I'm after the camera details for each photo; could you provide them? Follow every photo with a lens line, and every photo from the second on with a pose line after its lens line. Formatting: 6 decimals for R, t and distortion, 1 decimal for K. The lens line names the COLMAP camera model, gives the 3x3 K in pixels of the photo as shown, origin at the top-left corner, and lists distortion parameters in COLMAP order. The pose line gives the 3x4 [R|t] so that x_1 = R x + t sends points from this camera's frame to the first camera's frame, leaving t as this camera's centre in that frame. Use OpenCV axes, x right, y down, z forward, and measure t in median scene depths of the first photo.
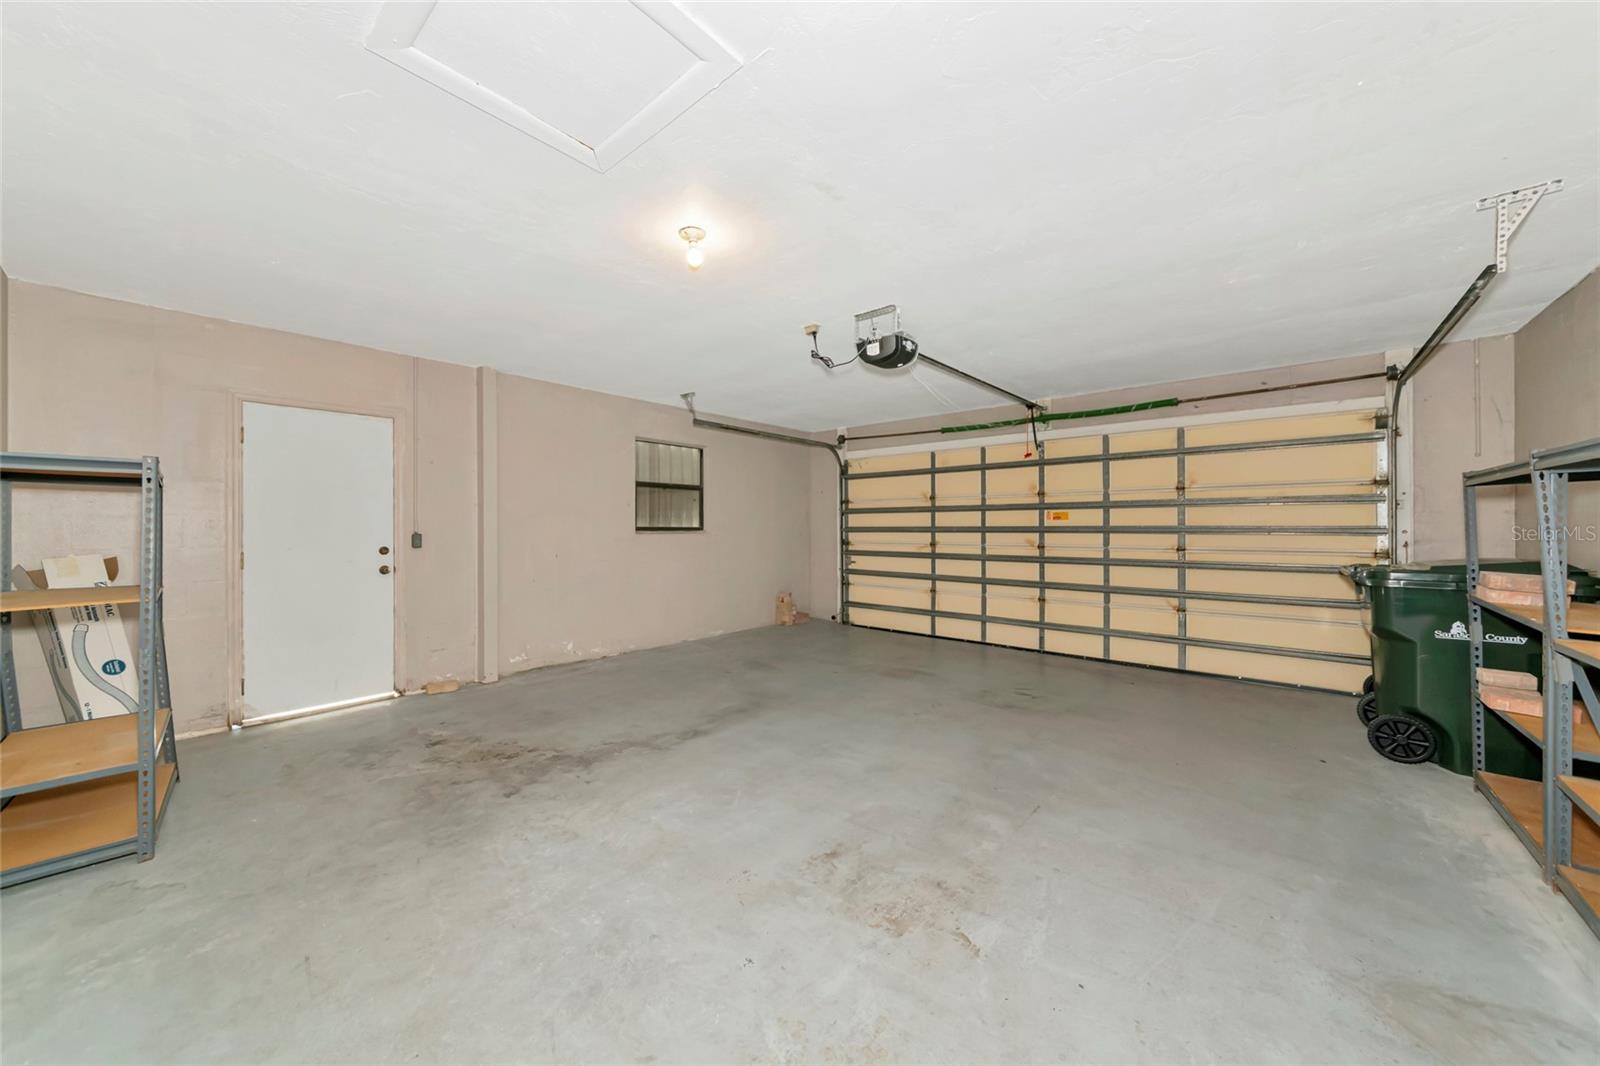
lens RADIAL K [[588.4, 0, 797.9], [0, 588.4, 517.1], [0, 0, 1]] dist [-0.000854, -0.000193]
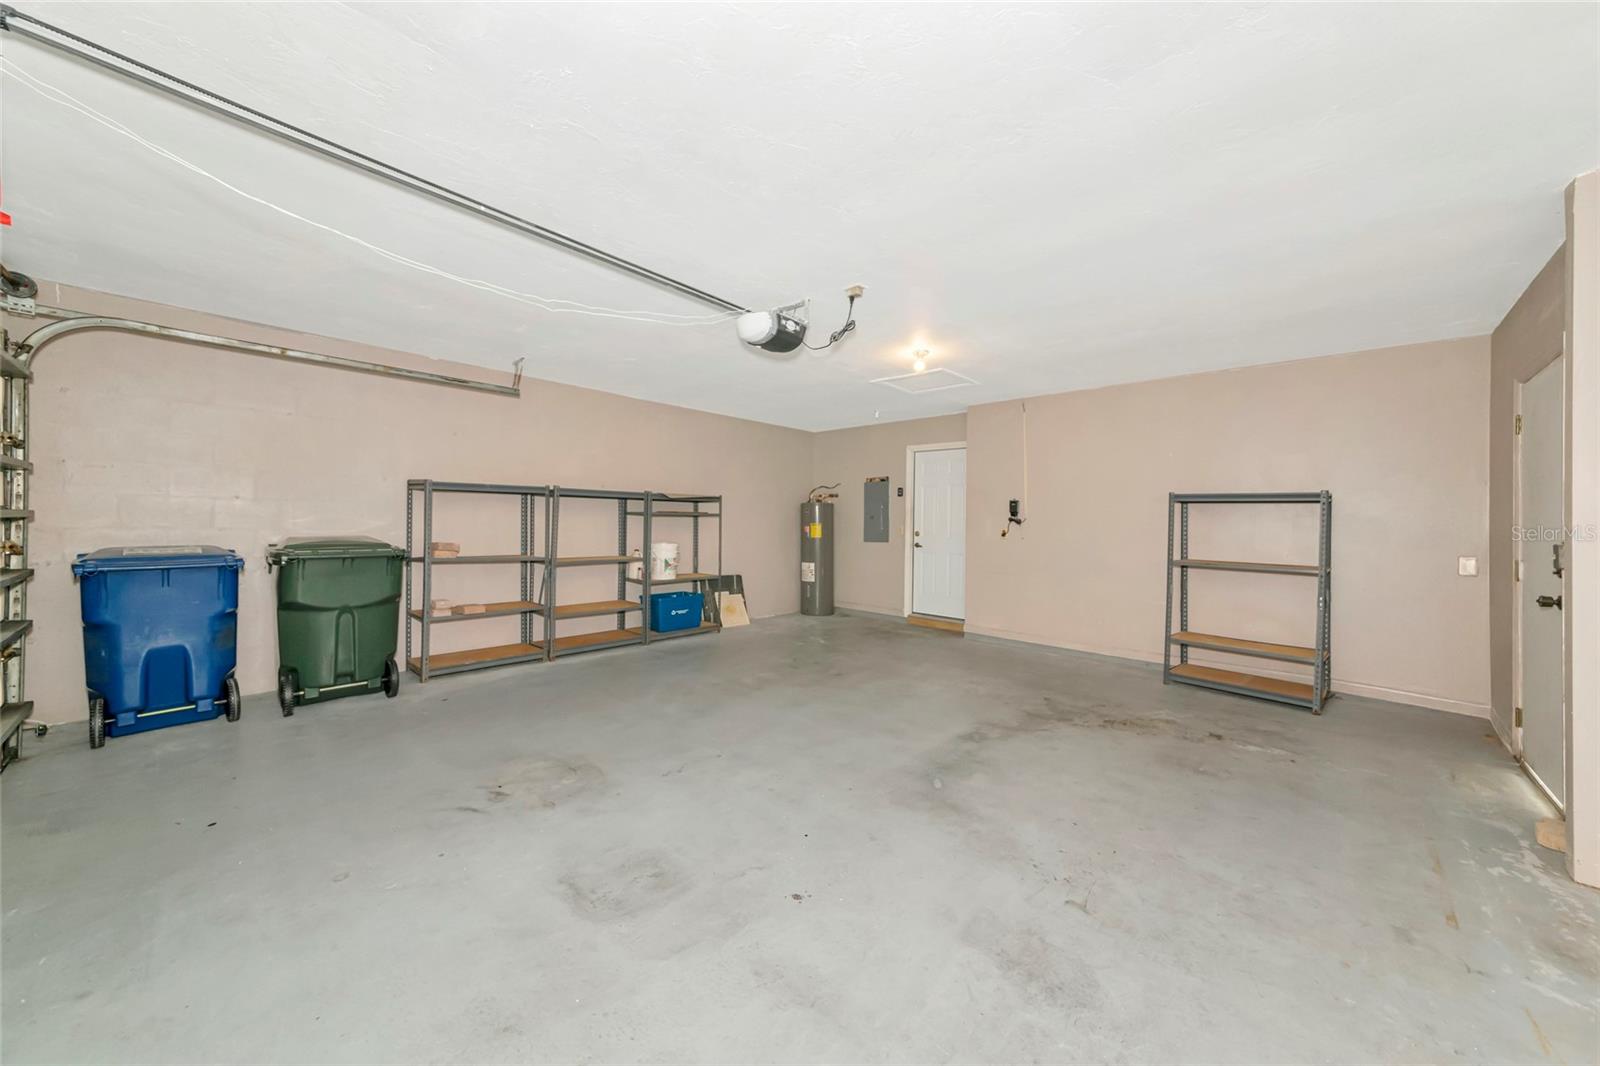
lens RADIAL K [[588.4, 0, 797.9], [0, 588.4, 517.1], [0, 0, 1]] dist [-0.000854, -0.000193]
pose [[-0.998546, -0.011856, 0.052591, 0.065846], [-0.012886, 0.999731, -0.019280, 0.030757], [-0.052349, -0.019930, -0.998430, 2.073347]]
